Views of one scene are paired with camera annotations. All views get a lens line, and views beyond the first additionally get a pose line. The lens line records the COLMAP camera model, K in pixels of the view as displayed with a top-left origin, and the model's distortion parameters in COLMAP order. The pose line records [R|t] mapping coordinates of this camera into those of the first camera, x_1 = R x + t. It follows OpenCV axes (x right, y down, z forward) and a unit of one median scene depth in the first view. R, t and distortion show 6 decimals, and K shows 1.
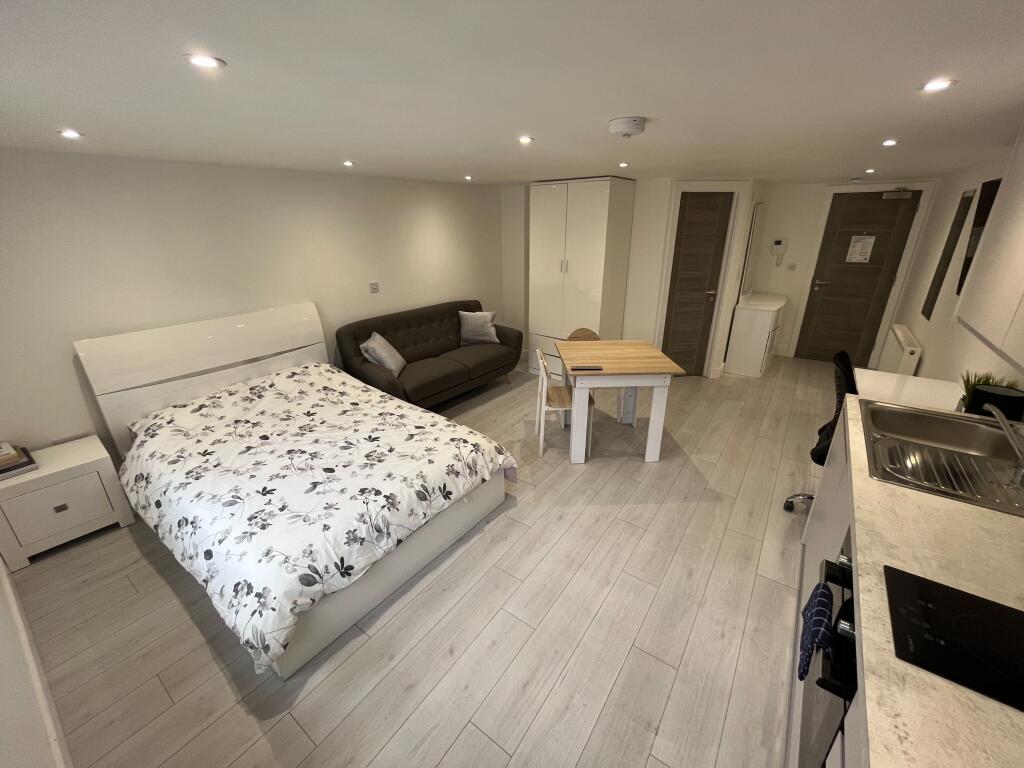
lens RADIAL K [[415.0, 0, 512.9], [0, 415.0, 379.7], [0, 0, 1]] dist [-0.002931, -0.000686]
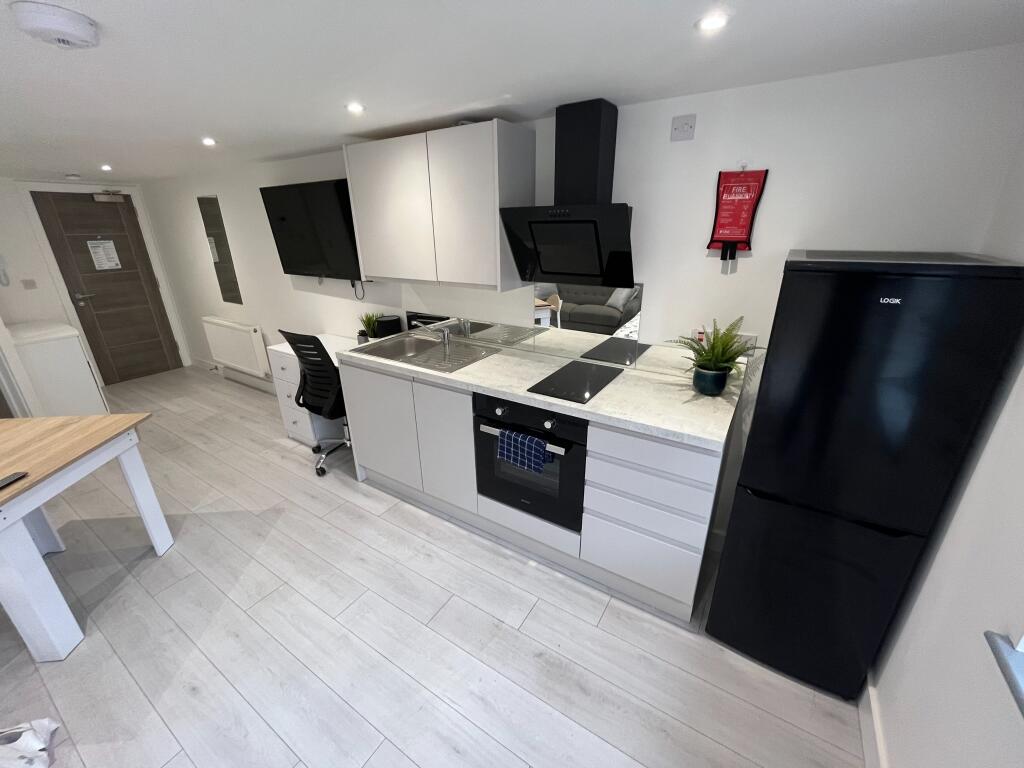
lens RADIAL K [[415.0, 0, 511.6], [0, 415.0, 379.5], [0, 0, 1]] dist [-0.002931, -0.000686]
pose [[-0.055722, -0.334386, 0.940787, -0.315473], [0.367786, 0.869122, 0.330698, -0.085046], [-0.928239, 0.364436, 0.074553, 0.357889]]
